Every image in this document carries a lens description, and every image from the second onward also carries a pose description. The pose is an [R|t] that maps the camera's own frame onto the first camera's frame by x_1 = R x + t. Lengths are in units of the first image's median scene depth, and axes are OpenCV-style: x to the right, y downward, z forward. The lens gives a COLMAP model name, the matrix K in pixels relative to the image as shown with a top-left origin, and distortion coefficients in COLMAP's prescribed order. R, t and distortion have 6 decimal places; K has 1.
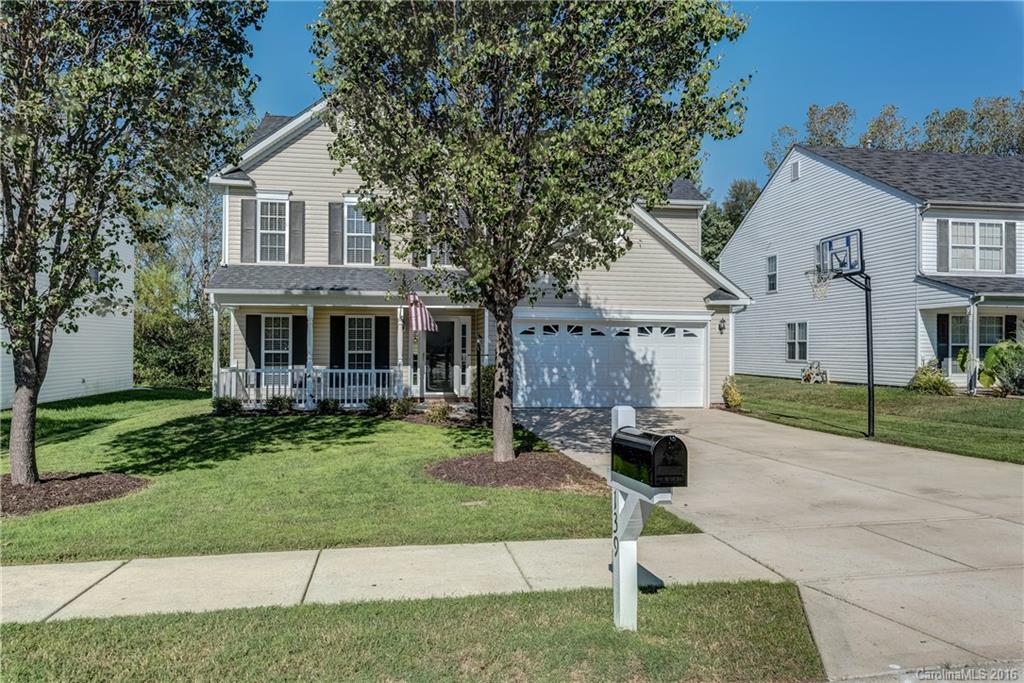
lens RADIAL K [[662.0, 0, 511.8], [0, 662.0, 343.0], [0, 0, 1]] dist [-0.013116, -0.002093]
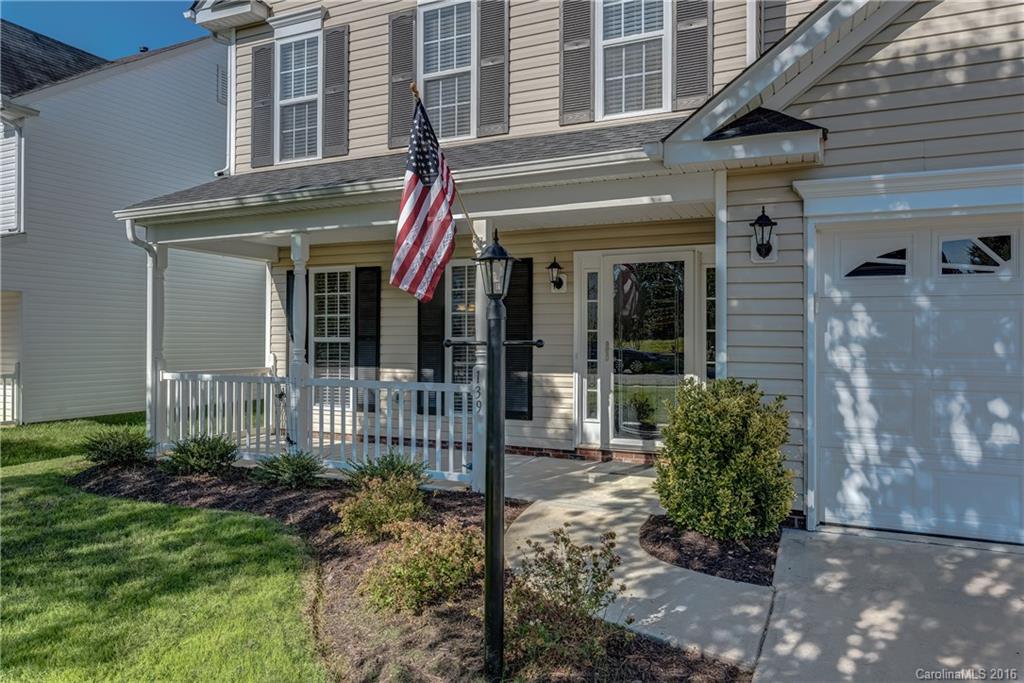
lens RADIAL K [[662.0, 0, 510.2], [0, 662.0, 335.4], [0, 0, 1]] dist [-0.013116, -0.002093]
pose [[0.822645, -0.004270, -0.568539, 0.053658], [0.003932, 0.999991, -0.001821, 0.012023], [0.568541, -0.000737, 0.822655, 0.672623]]
